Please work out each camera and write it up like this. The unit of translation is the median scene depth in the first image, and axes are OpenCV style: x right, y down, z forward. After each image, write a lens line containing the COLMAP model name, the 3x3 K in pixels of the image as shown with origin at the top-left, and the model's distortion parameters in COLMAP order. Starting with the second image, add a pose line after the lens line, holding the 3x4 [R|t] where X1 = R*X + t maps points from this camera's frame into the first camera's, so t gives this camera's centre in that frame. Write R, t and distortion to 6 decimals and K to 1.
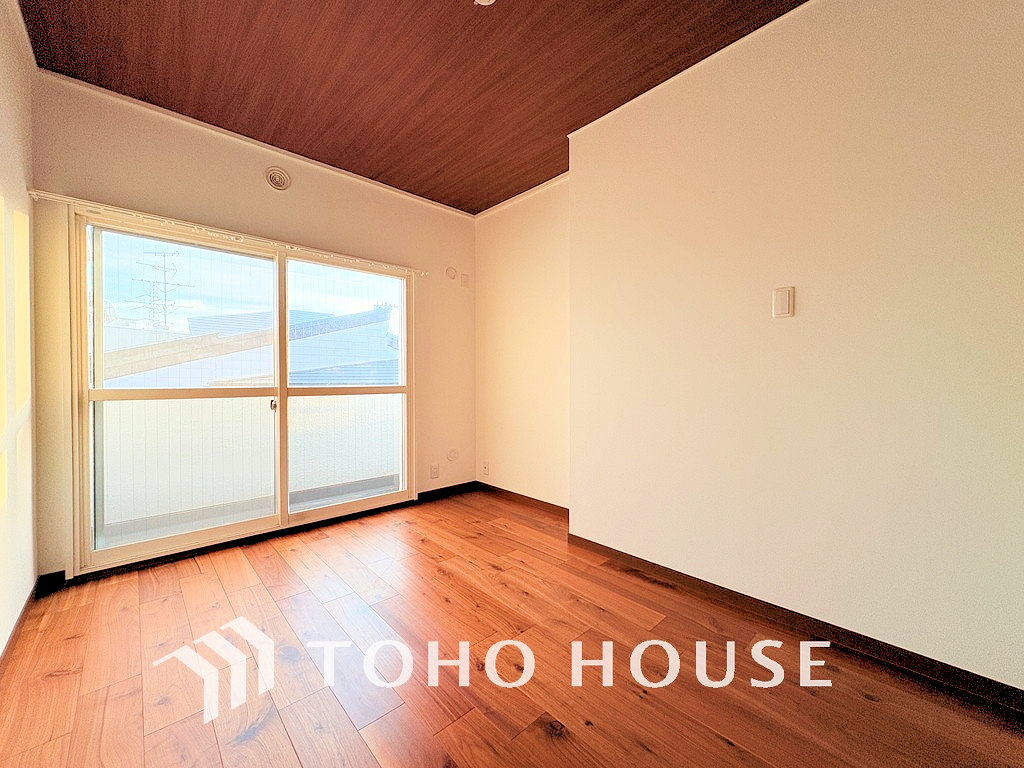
lens RADIAL K [[407.2, 0, 512.0], [0, 407.2, 384.0], [0, 0, 1]] dist [0.000886, -0.000110]
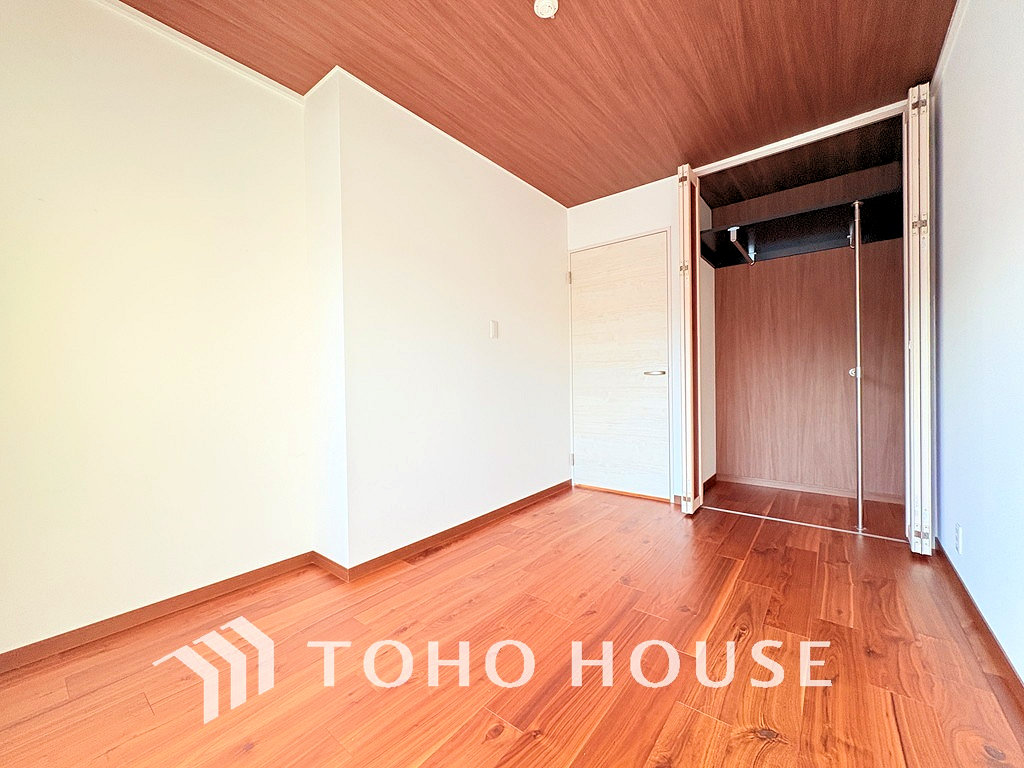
lens RADIAL K [[407.2, 0, 512.0], [0, 407.2, 384.0], [0, 0, 1]] dist [0.000886, -0.000110]
pose [[-0.126904, -0.021951, 0.991672, -0.806777], [0.029250, 0.999238, 0.025862, -0.012257], [-0.991484, 0.032289, -0.126165, 0.897624]]
